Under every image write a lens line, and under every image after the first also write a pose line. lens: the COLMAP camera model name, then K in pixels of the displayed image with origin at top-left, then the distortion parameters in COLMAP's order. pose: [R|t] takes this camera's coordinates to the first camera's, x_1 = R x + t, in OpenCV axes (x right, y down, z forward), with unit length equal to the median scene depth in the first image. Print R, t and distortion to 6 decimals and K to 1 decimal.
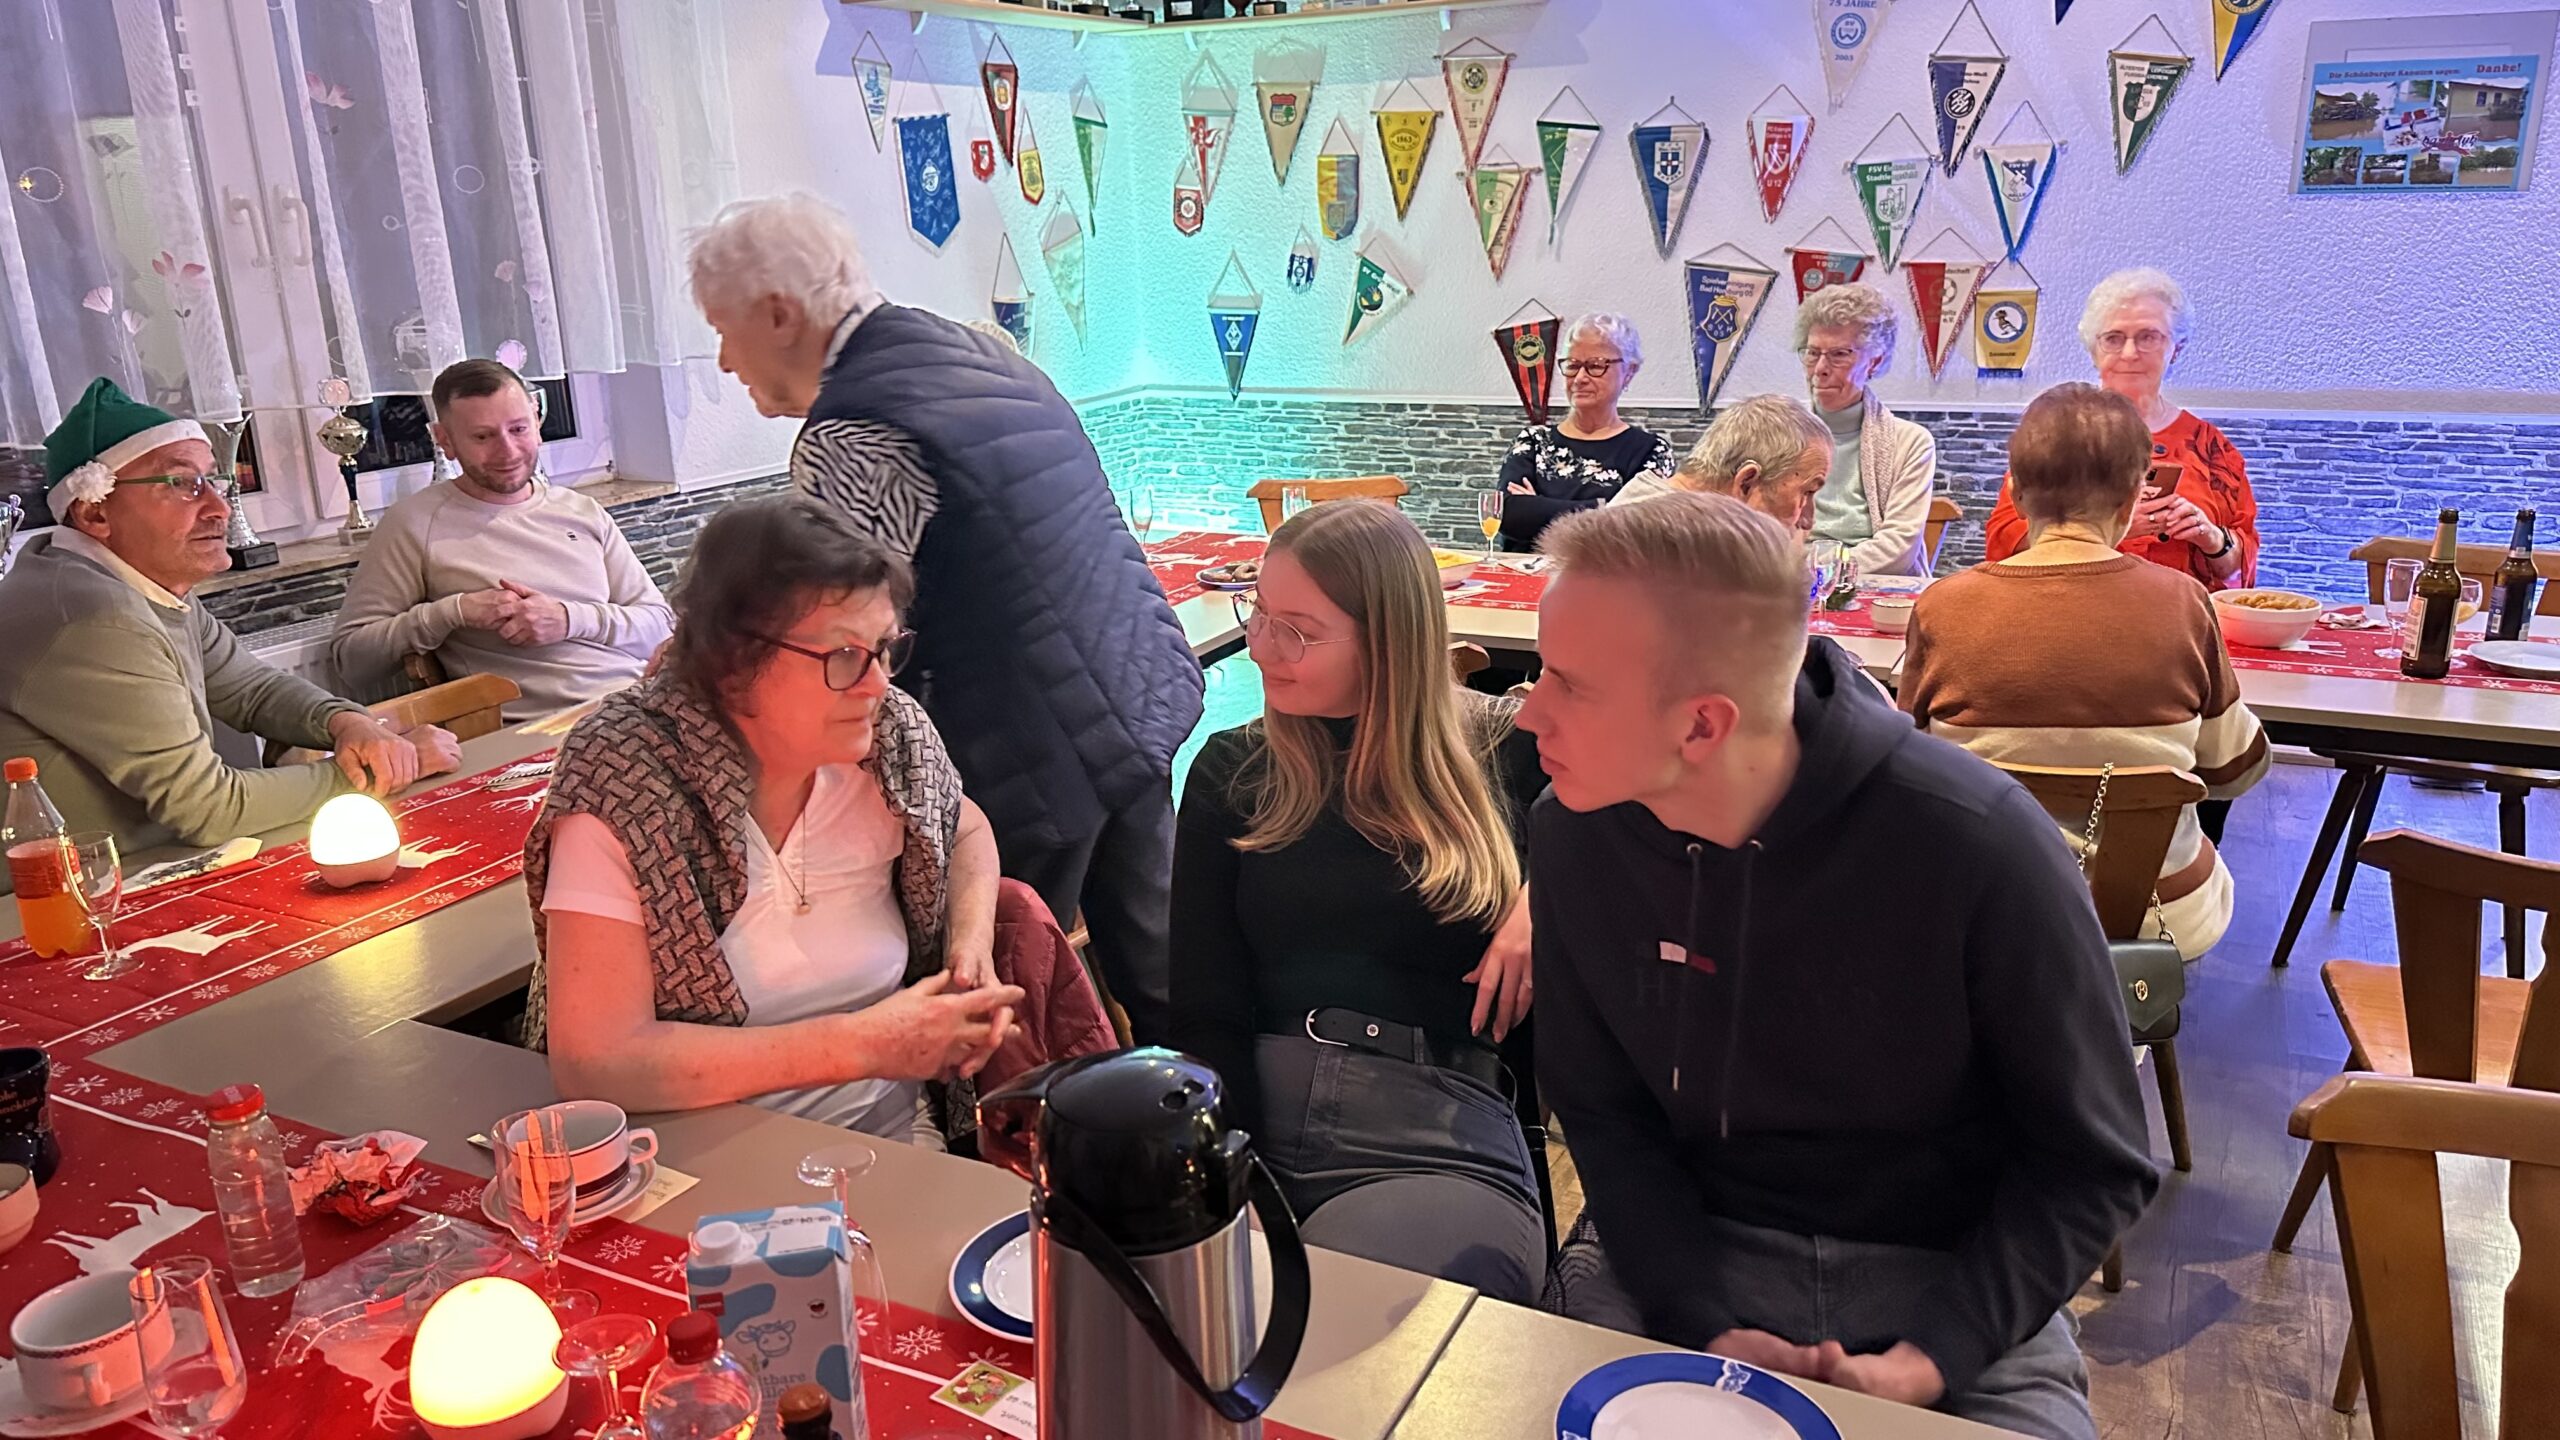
lens RADIAL K [[1758.6, 0, 1288.8], [0, 1758.6, 723.1], [0, 0, 1]] dist [0.096726, -0.100951]
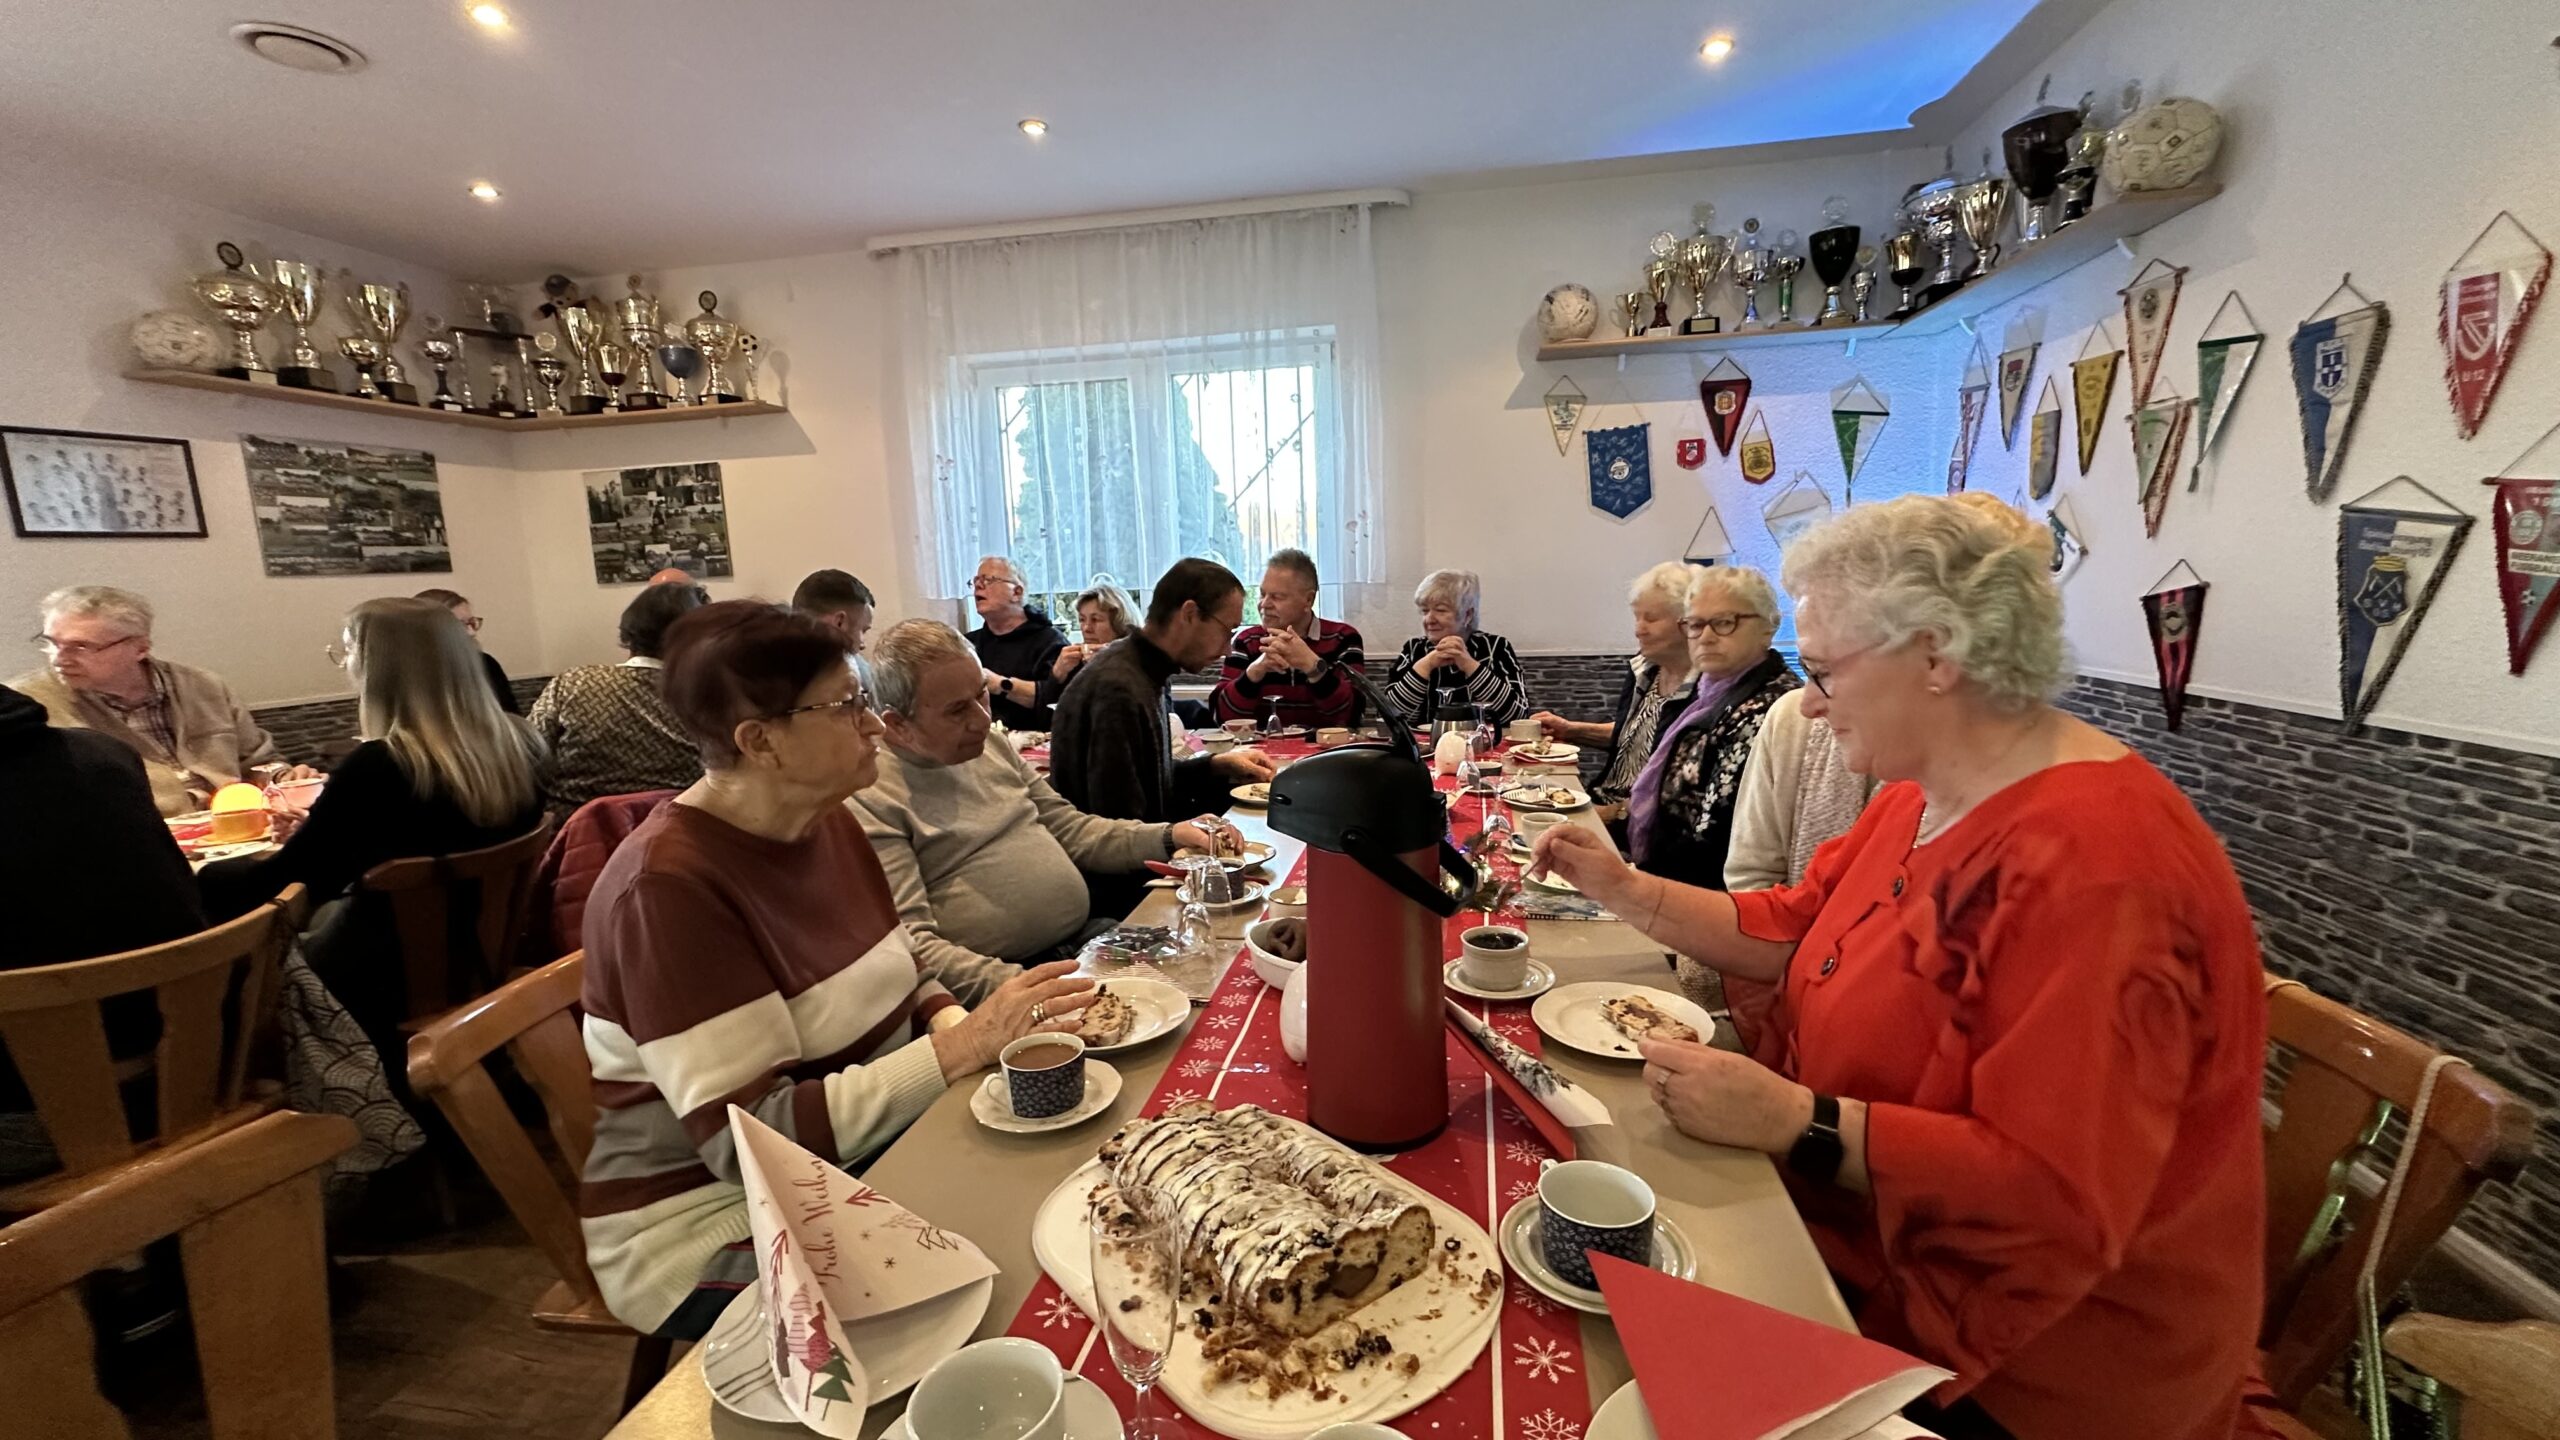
lens RADIAL K [[1033.0, 0, 1279.1], [0, 1033.0, 720.6], [0, 0, 1]] dist [-0.001391, 0.000341]
pose [[0.261330, 0.155132, -0.952702, 0.506381], [-0.251273, 0.963905, 0.088031, -0.113363], [0.931970, 0.216384, 0.290878, 0.524435]]
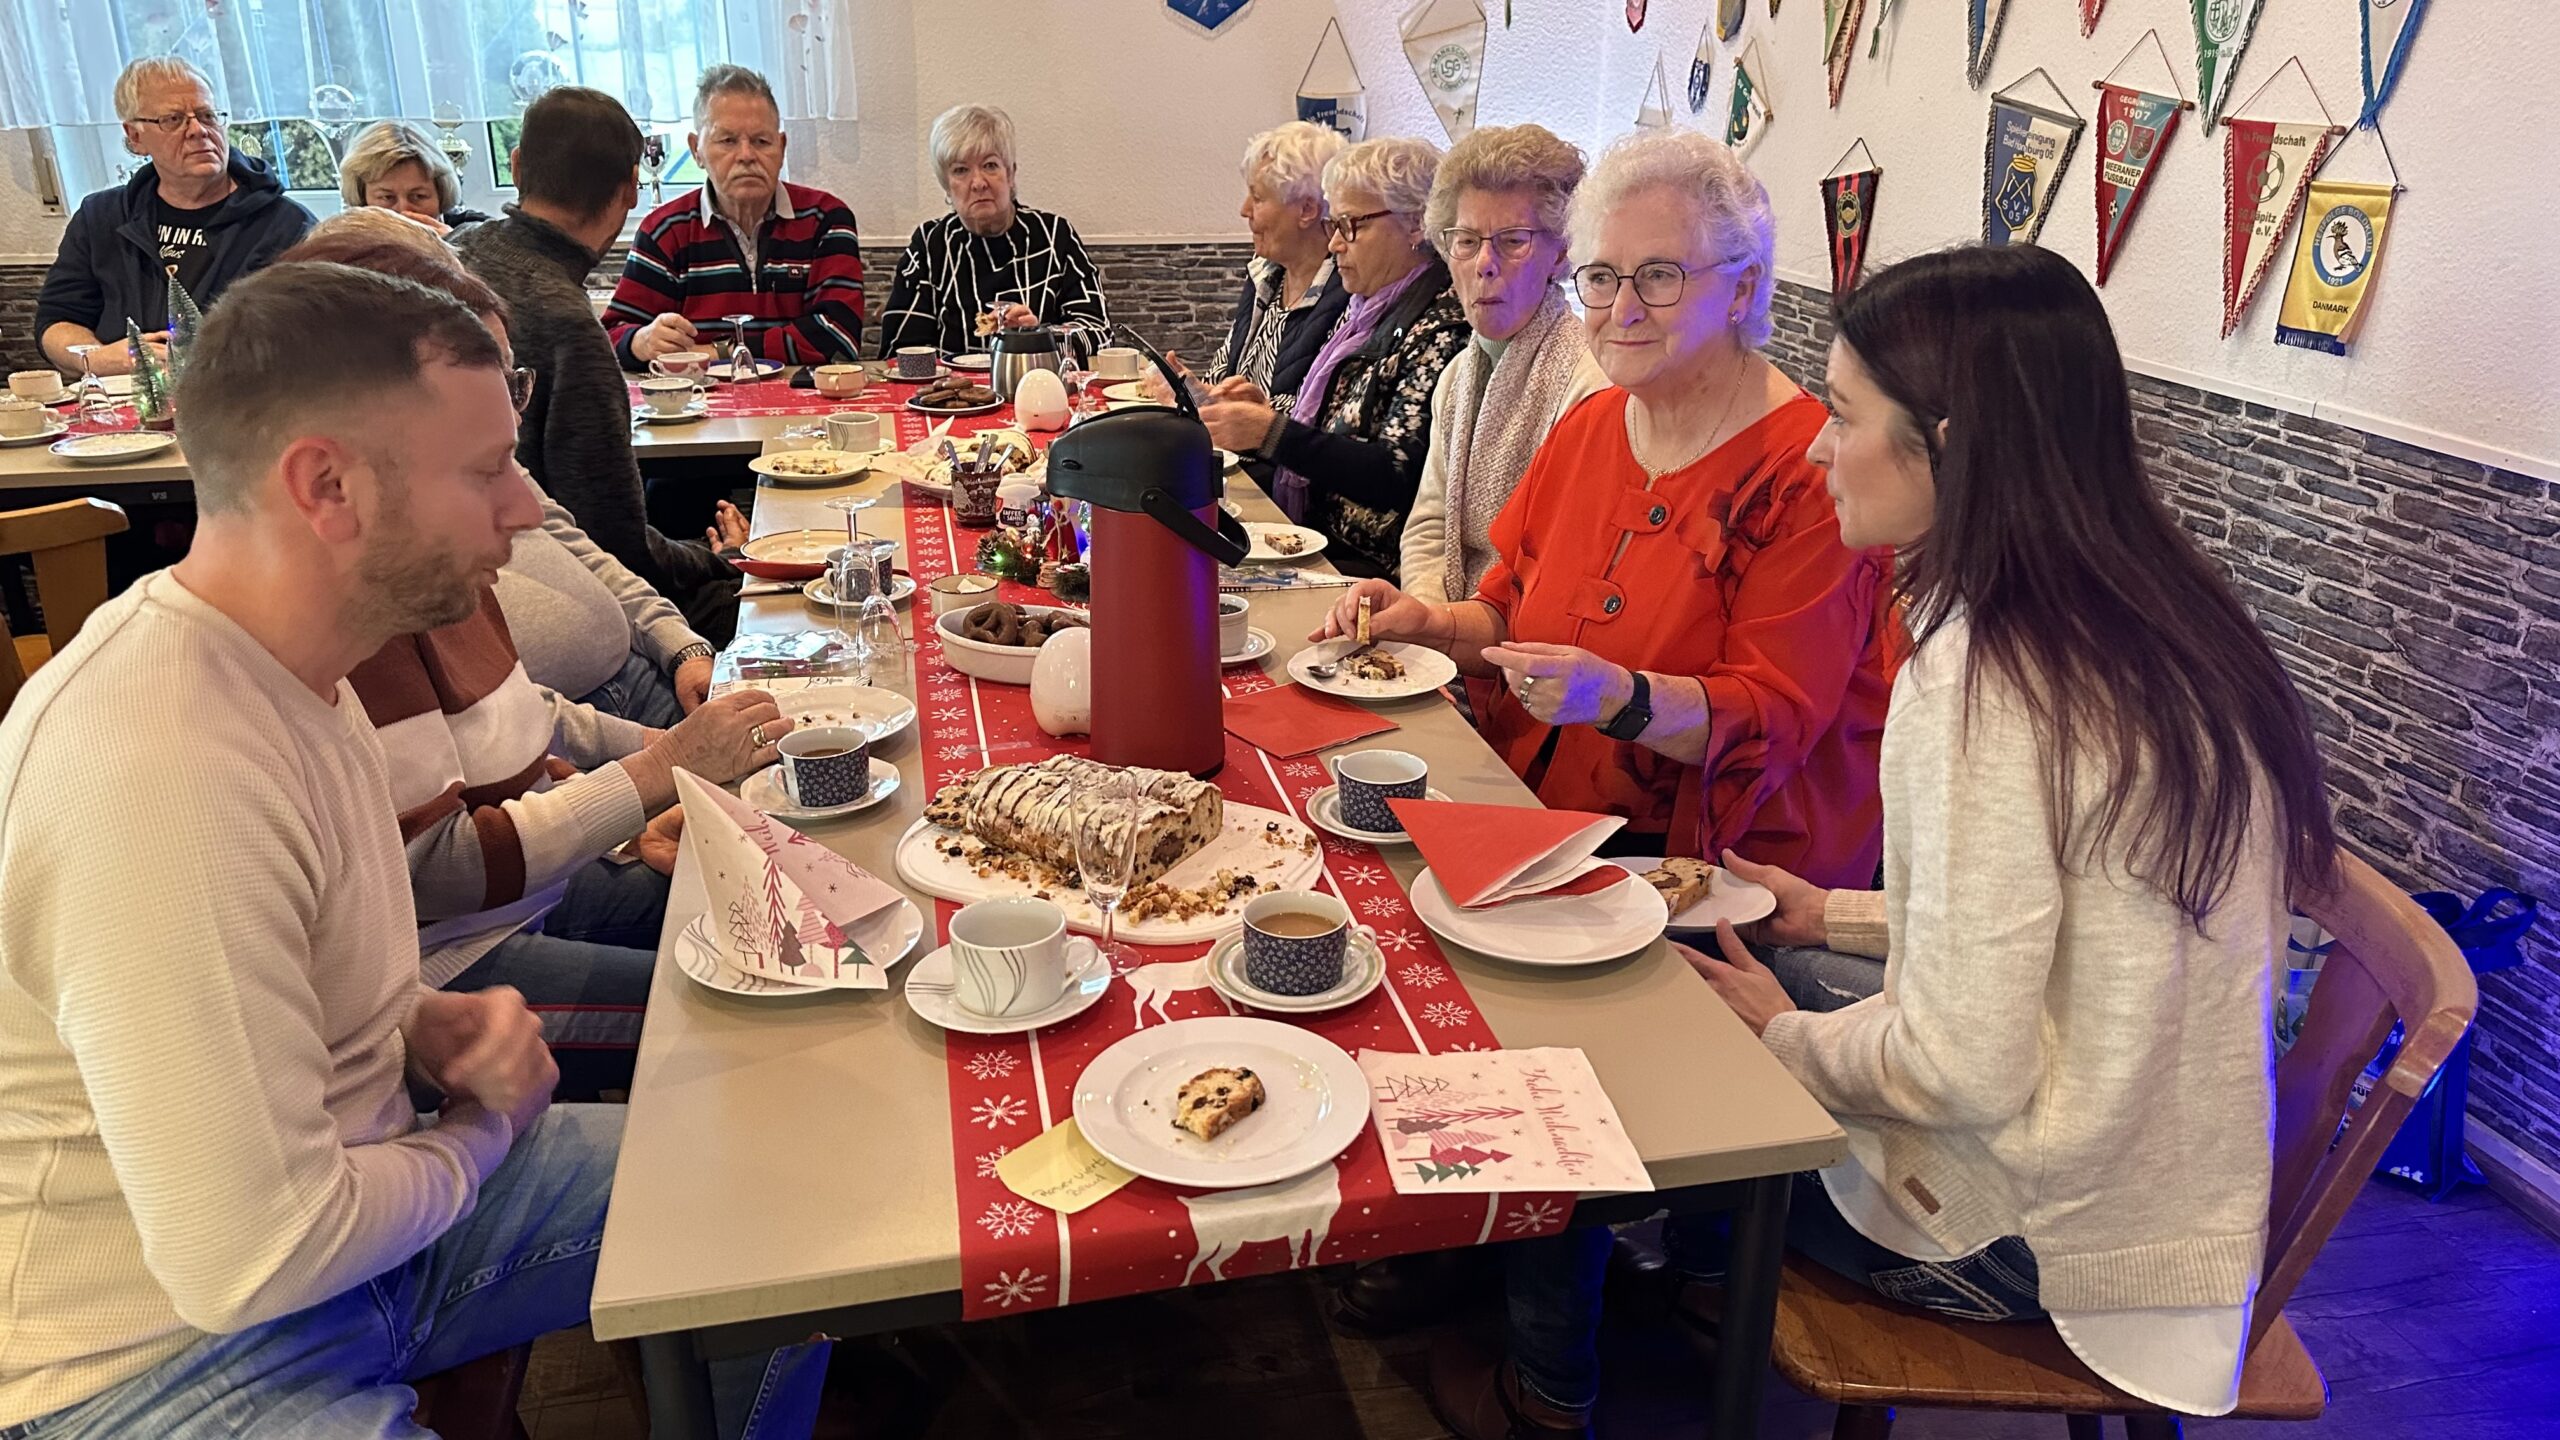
lens RADIAL K [[1849.6, 0, 1266.3], [0, 1849.6, 711.7], [0, 0, 1]] dist [0.084013, -0.114734]
pose [[0.610966, 0.303154, -0.731313, 0.618845], [-0.246827, 0.950673, 0.187878, -0.113250], [0.752195, 0.065721, 0.655655, 0.385246]]
